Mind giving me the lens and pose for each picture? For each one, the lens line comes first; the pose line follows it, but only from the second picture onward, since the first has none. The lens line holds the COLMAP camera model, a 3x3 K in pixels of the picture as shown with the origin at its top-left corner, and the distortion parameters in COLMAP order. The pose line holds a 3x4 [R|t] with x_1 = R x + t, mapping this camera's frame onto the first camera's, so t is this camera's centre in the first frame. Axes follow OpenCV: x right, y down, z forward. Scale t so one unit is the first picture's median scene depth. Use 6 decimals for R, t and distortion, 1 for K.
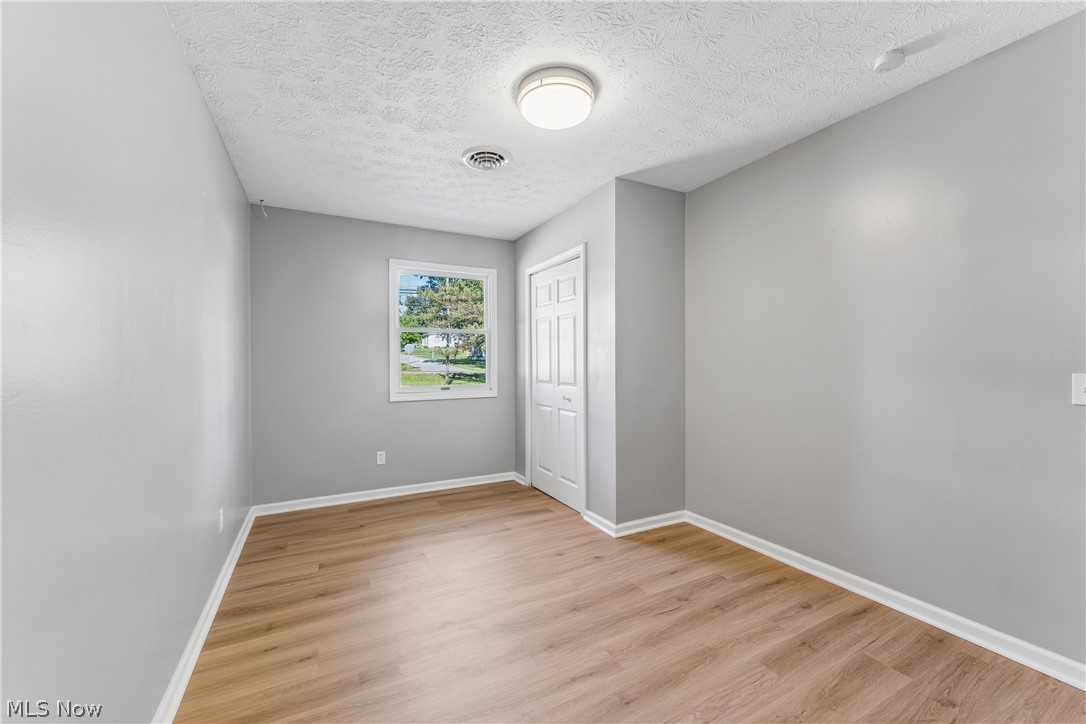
lens RADIAL K [[429.7, 0, 541.7], [0, 429.7, 367.4], [0, 0, 1]] dist [-0.002966, -0.000646]
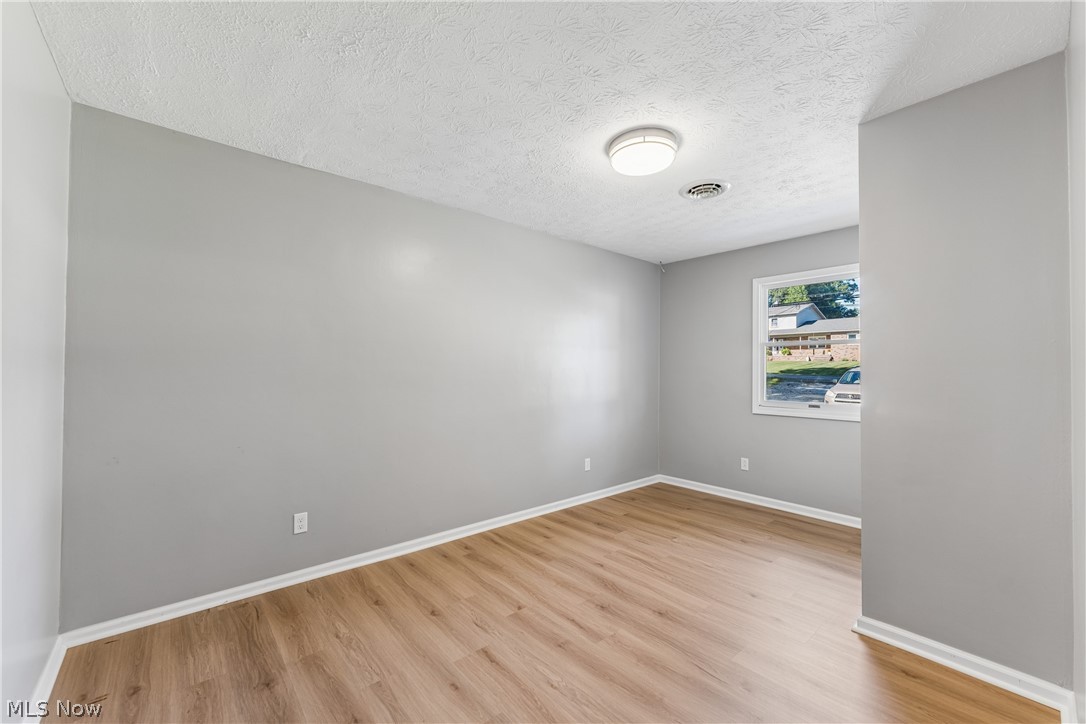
lens RADIAL K [[429.7, 0, 543.2], [0, 429.7, 369.3], [0, 0, 1]] dist [-0.002966, -0.000646]
pose [[0.228308, 0.004550, -0.973578, 0.719865], [-0.020121, 0.999798, -0.000046, -0.023639], [0.973381, 0.019600, 0.228354, 0.320026]]
